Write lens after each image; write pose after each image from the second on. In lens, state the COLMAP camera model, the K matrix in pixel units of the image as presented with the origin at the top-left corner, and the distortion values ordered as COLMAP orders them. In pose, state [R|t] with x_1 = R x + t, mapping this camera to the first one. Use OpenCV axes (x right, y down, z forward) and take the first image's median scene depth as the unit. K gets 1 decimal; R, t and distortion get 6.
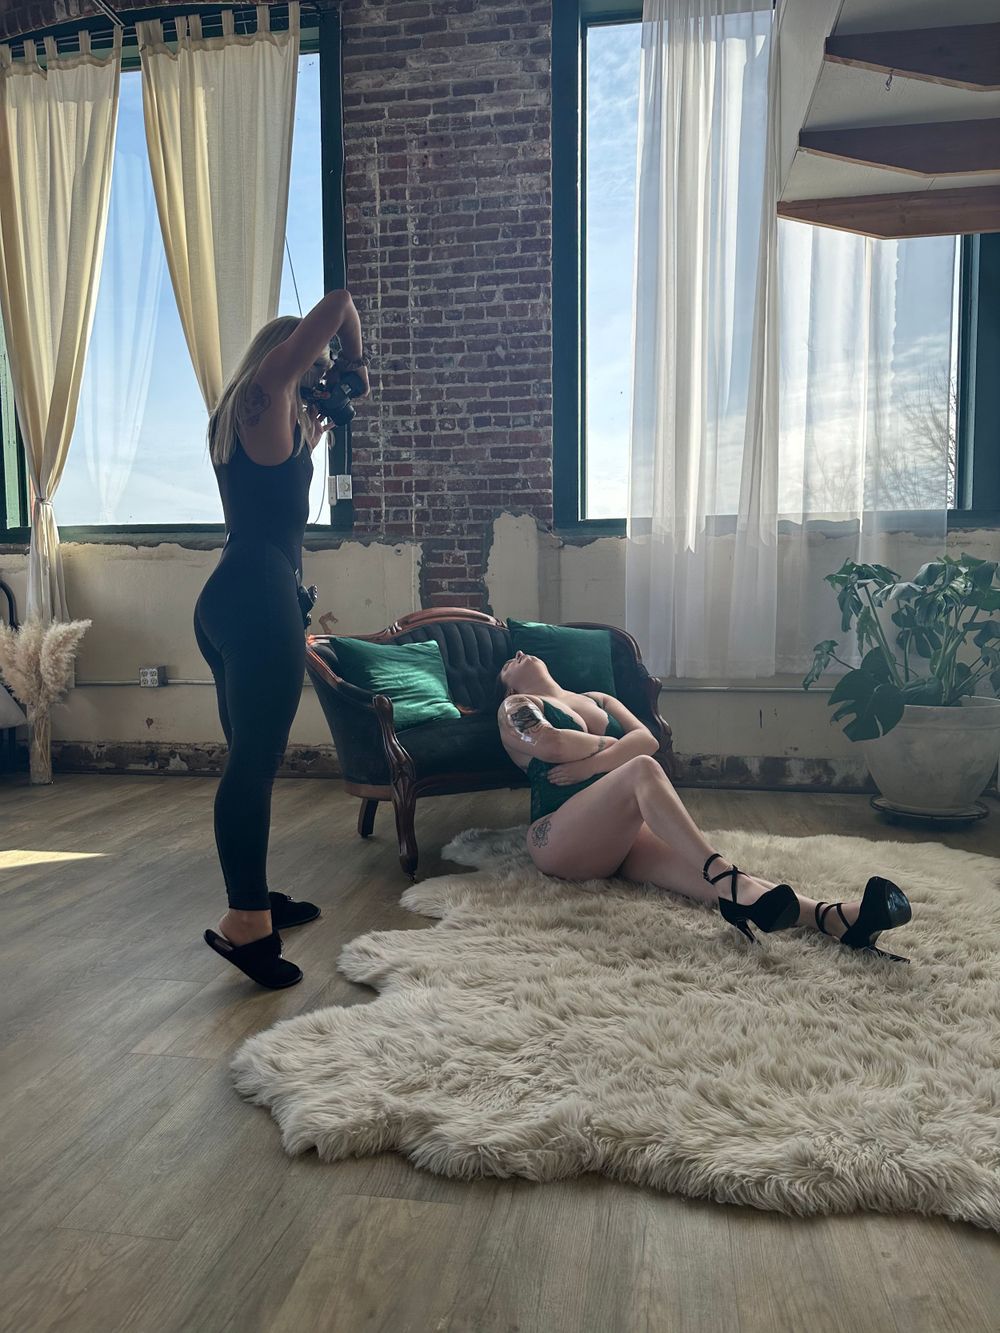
lens RADIAL K [[918.1, 0, 500.0], [0, 918.1, 666.5], [0, 0, 1]] dist [0.083924, -0.113523]
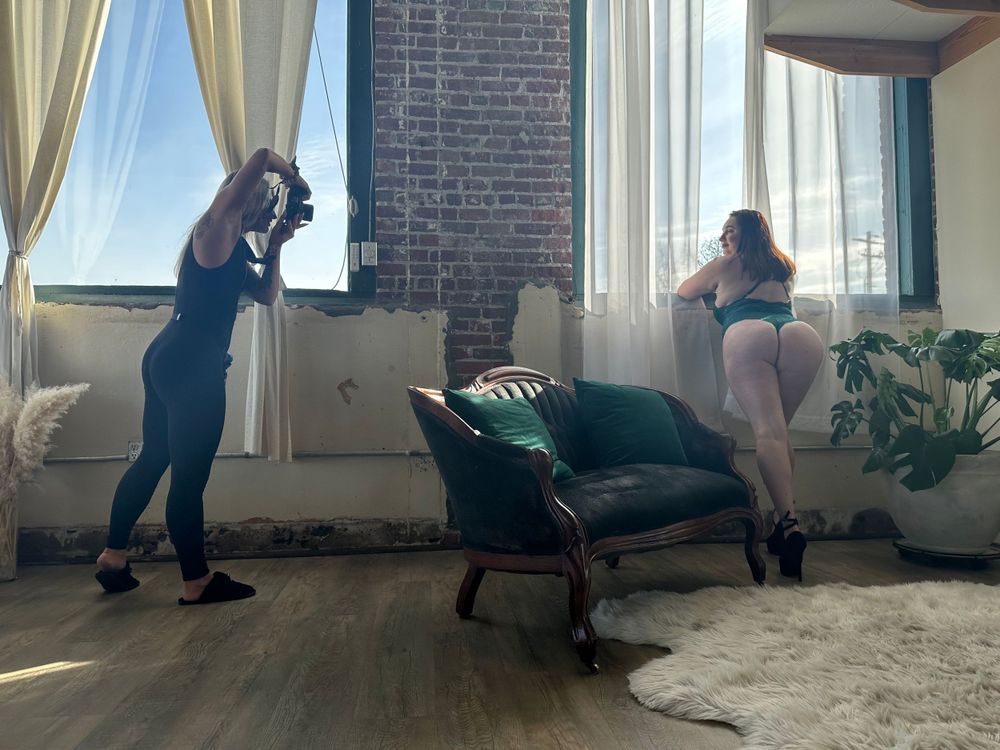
lens RADIAL K [[705.0, 0, 500.0], [0, 705.0, 375.0], [0, 0, 1]] dist [0.066766, -0.095556]
pose [[0.961609, 0.007221, 0.274330, -0.247336], [0.024803, 0.993275, -0.113087, 0.026992], [-0.273302, 0.115550, 0.954963, 0.248235]]
